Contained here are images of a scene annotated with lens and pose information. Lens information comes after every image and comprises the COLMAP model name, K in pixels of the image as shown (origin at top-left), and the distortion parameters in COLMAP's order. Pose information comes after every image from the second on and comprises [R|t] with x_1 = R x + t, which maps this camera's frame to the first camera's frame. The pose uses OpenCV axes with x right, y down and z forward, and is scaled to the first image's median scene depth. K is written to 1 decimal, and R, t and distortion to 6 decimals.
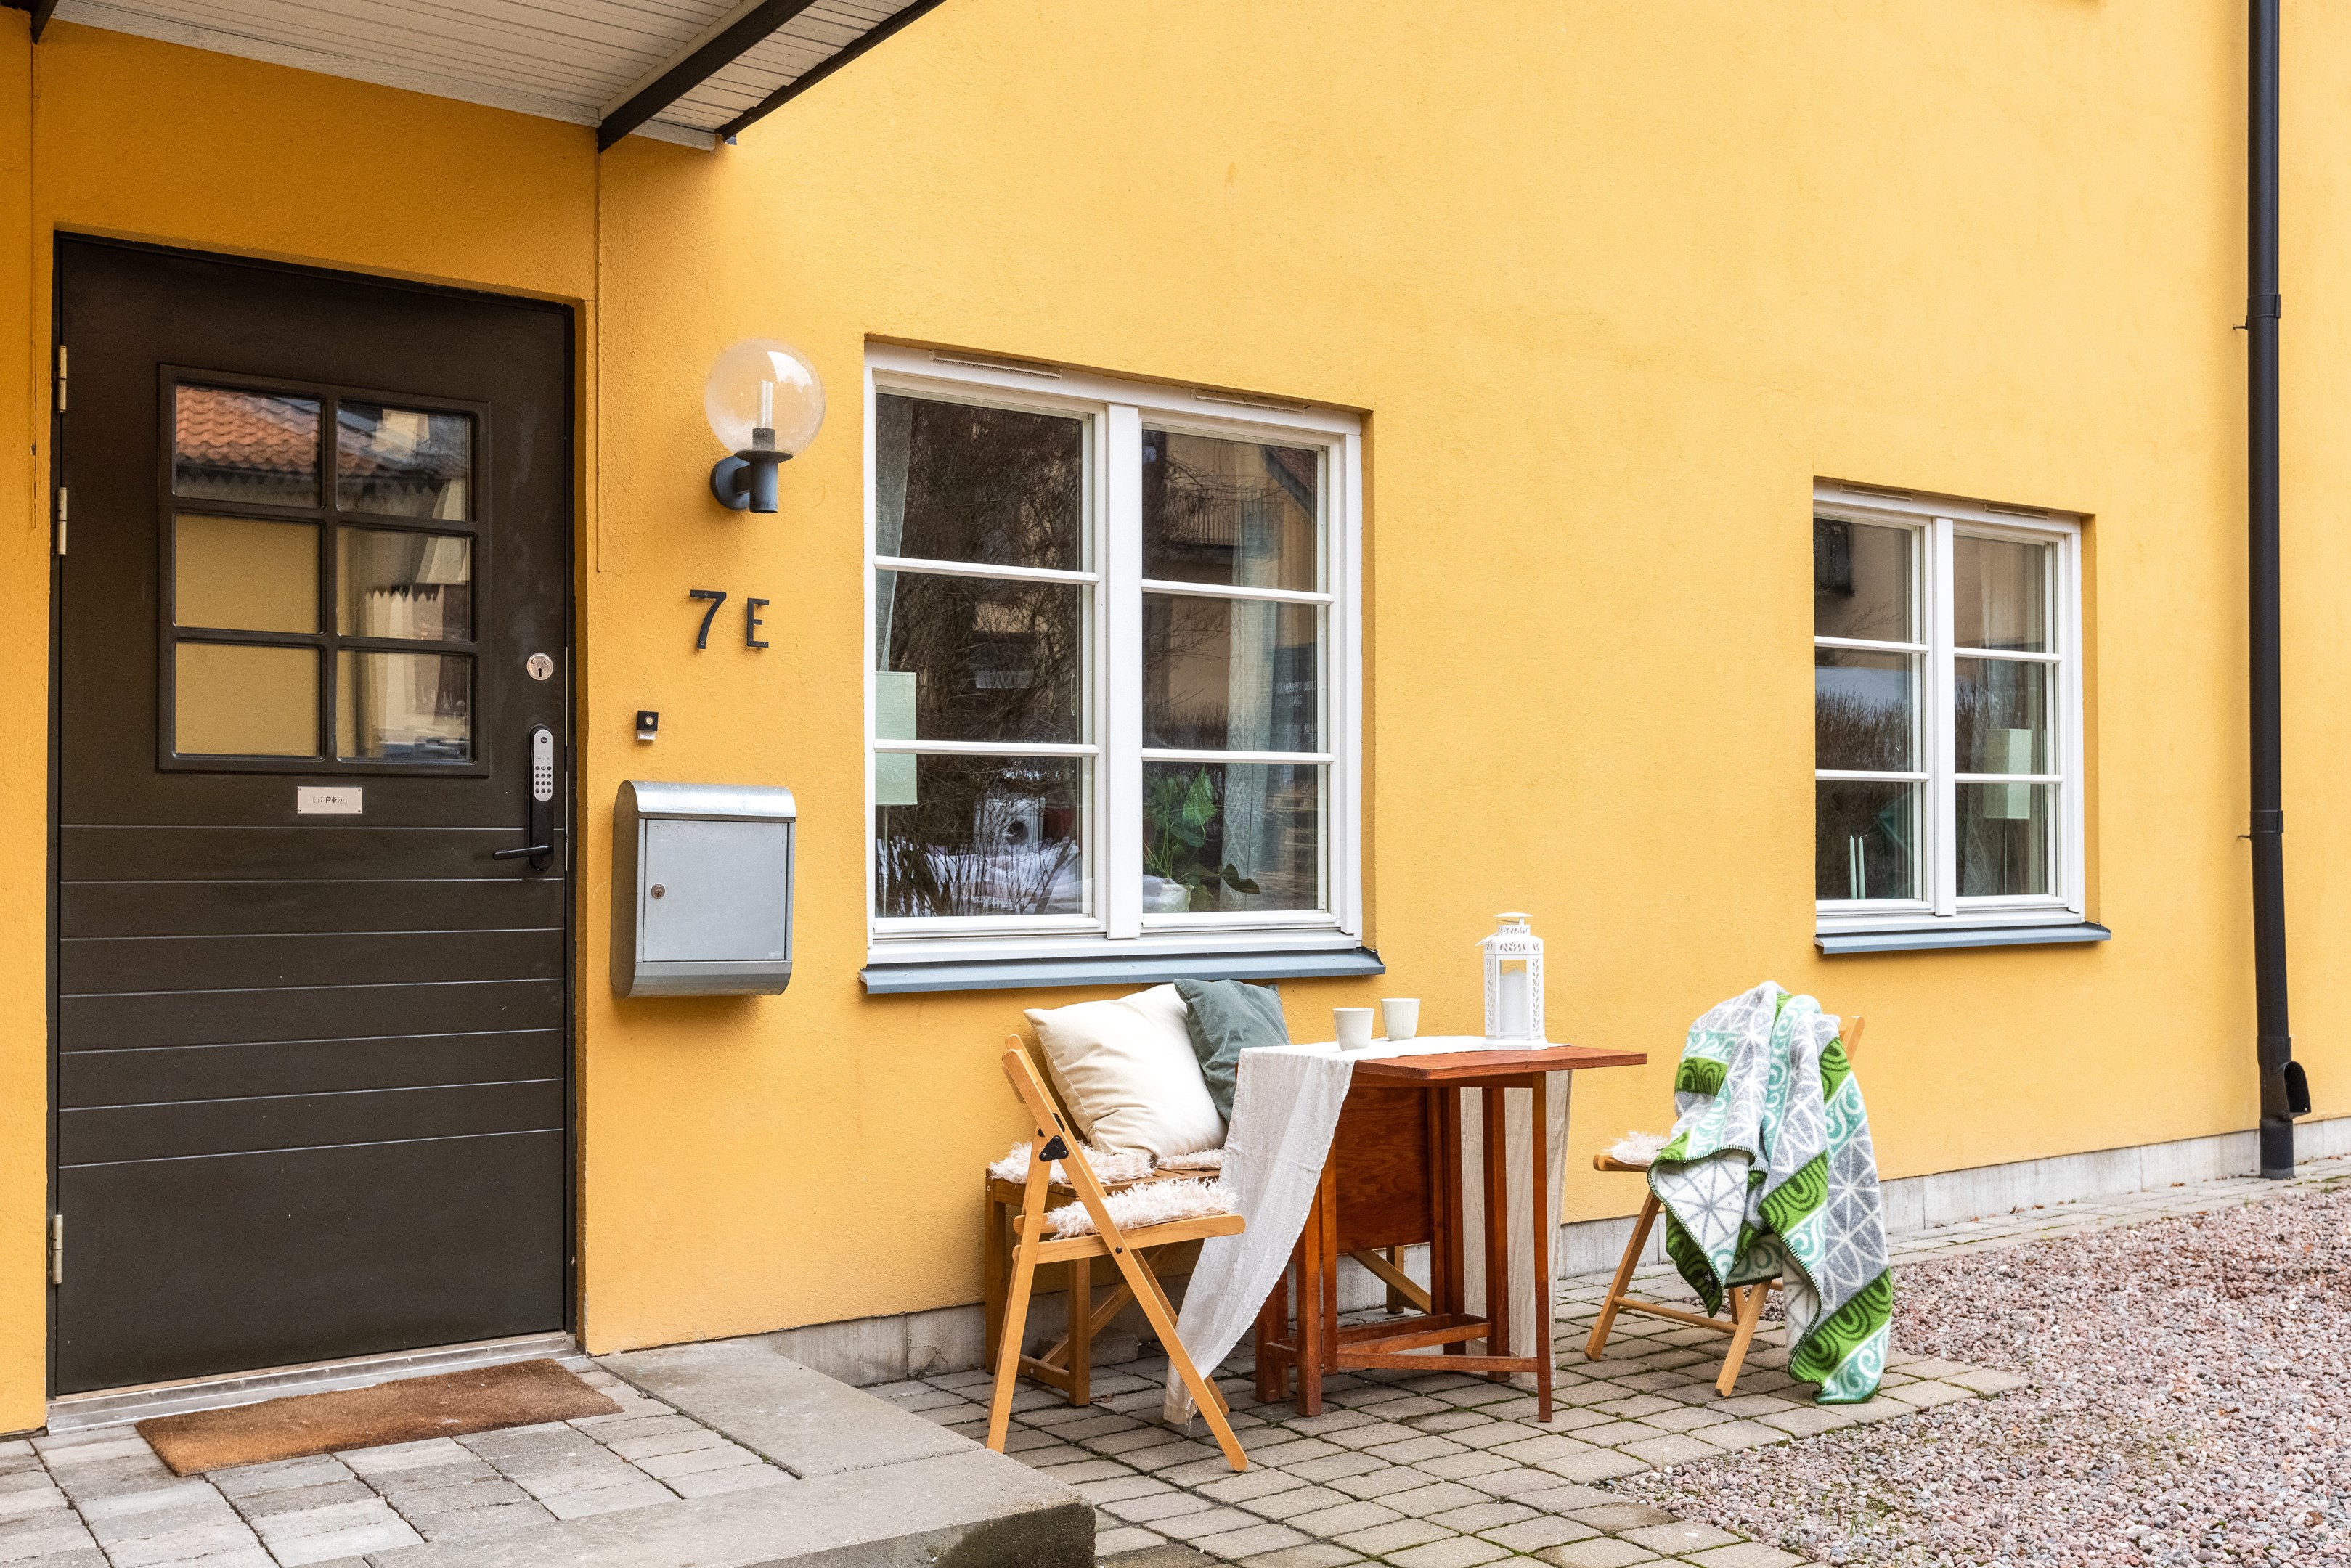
lens RADIAL K [[2226.0, 0, 1175.7], [0, 2226.0, 800.9], [0, 0, 1]] dist [0.007969, 0.000000]
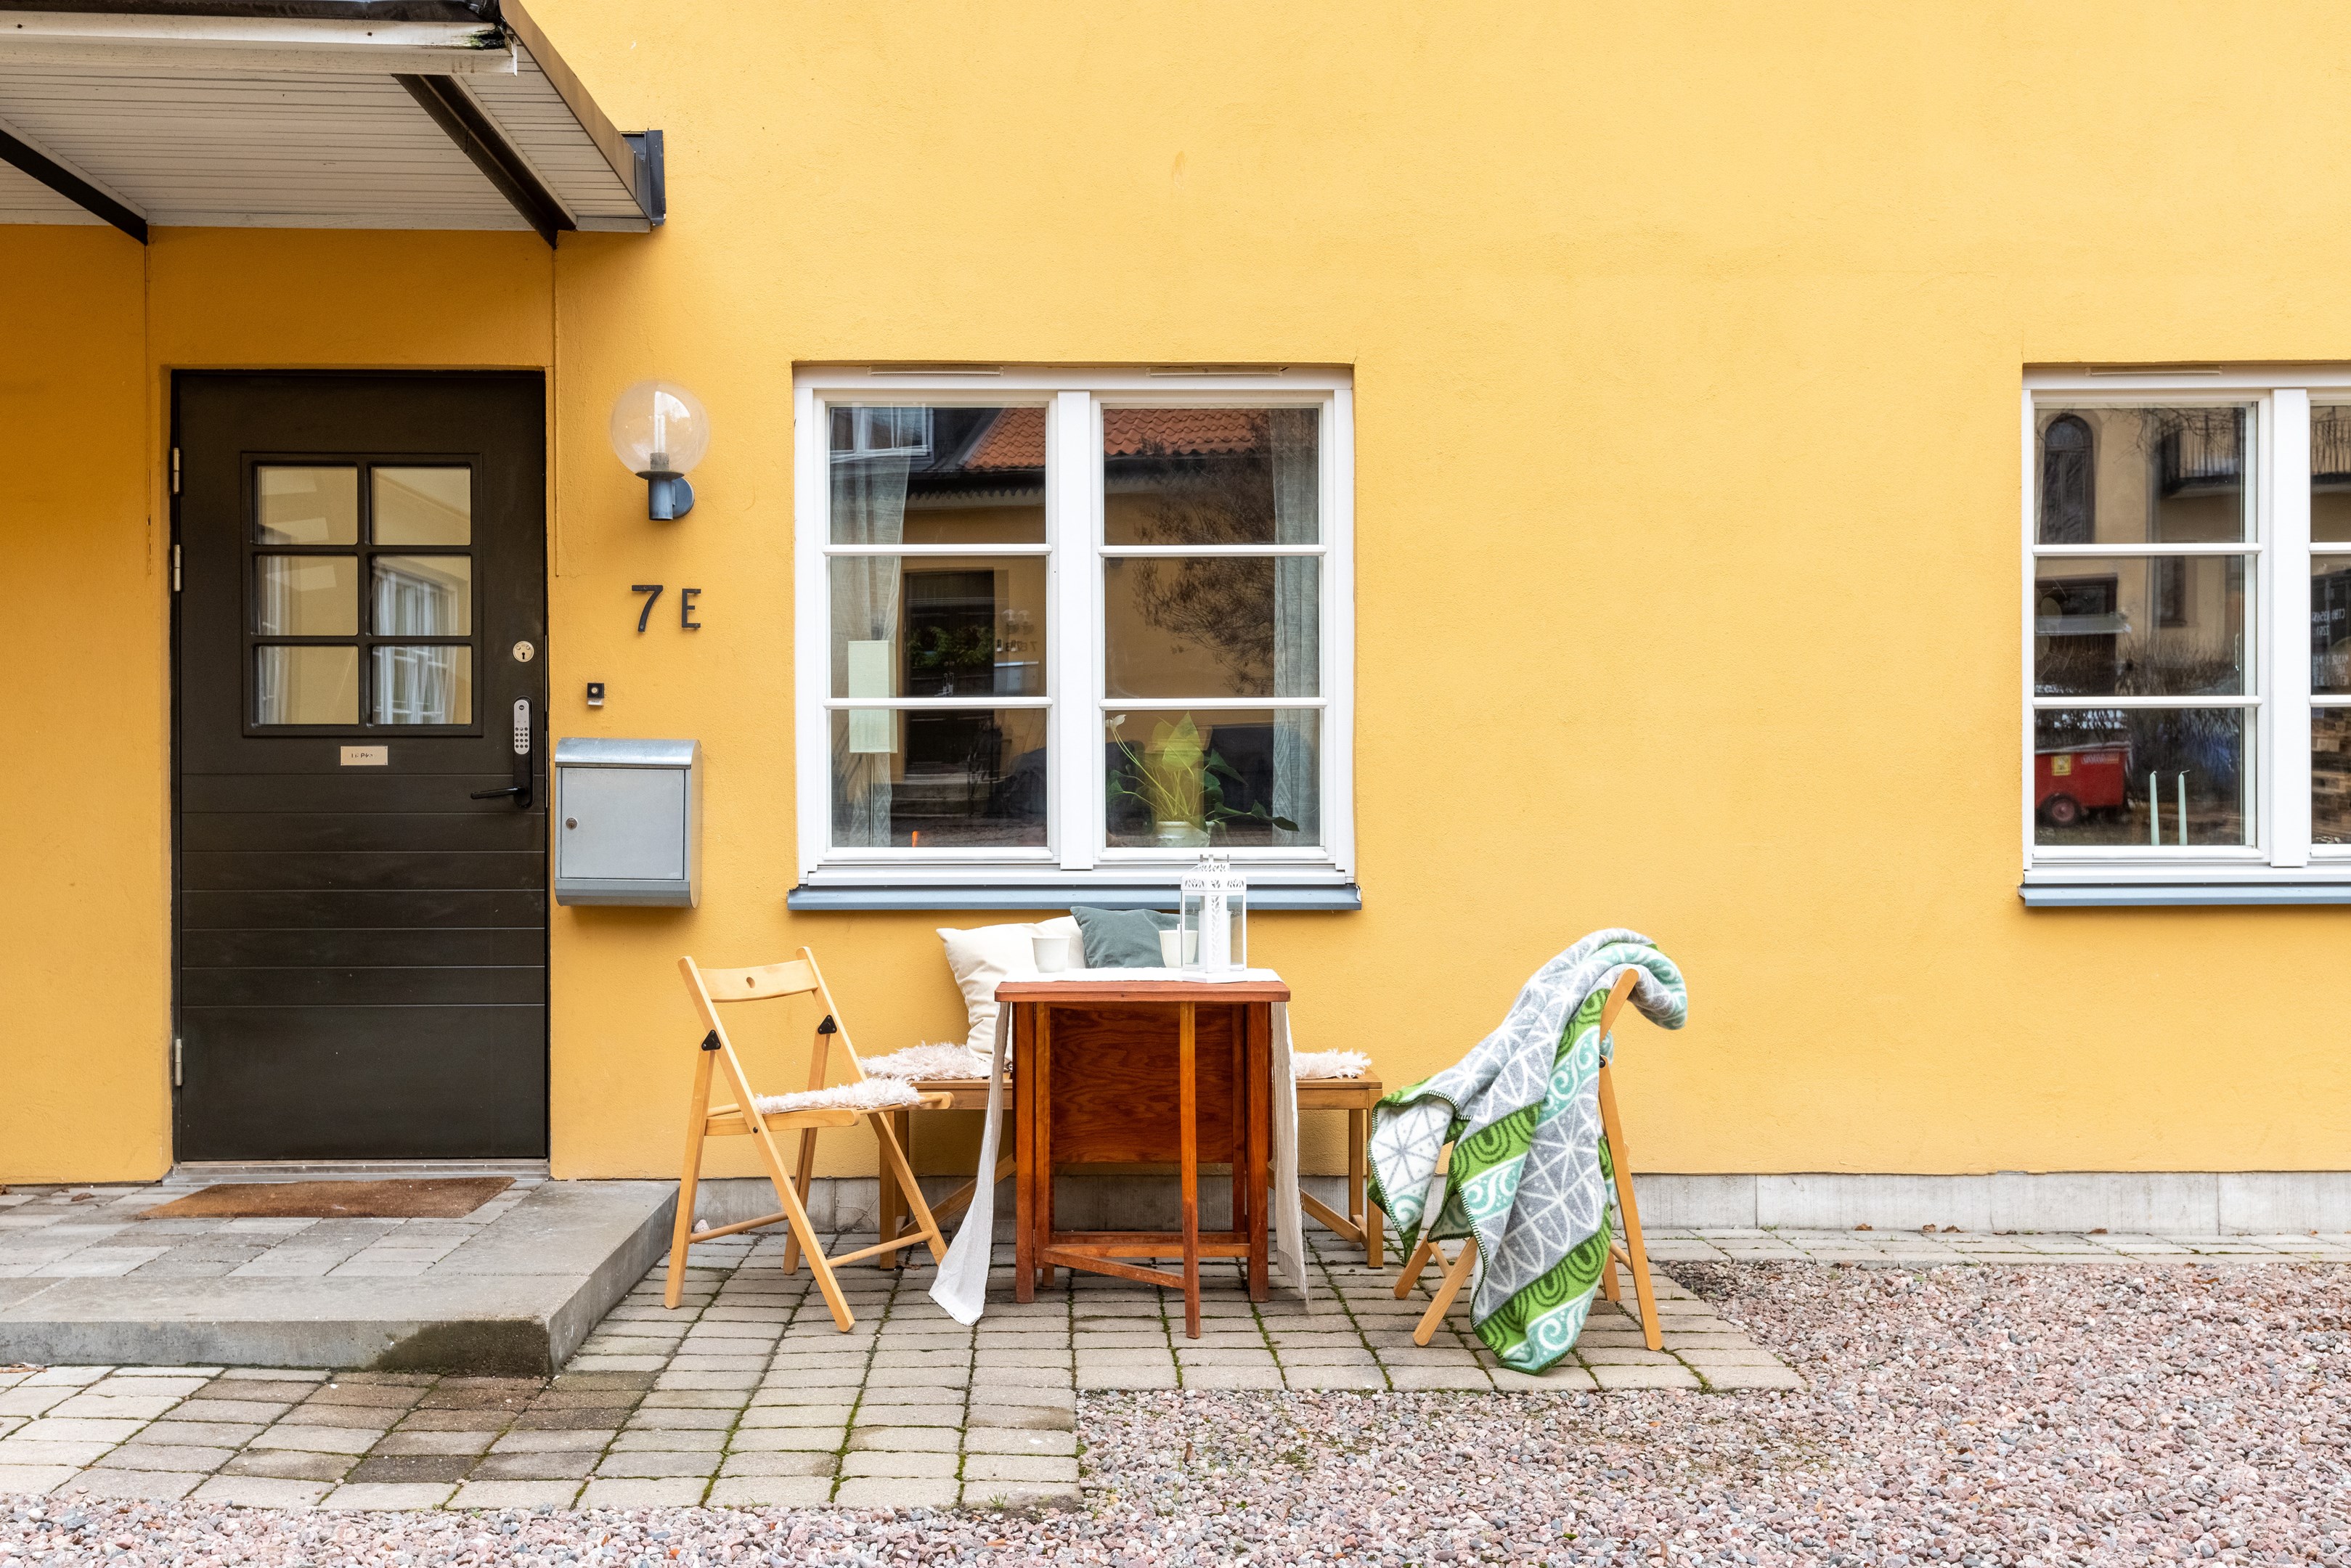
lens RADIAL K [[2056.2, 0, 1176.1], [0, 2056.2, 778.8], [0, 0, 1]] dist [0.026200, -0.006626]
pose [[0.831666, -0.005974, -0.555244, 0.665624], [0.014457, 0.999836, 0.010897, 0.006523], [0.555088, -0.017090, 0.831616, 0.191297]]
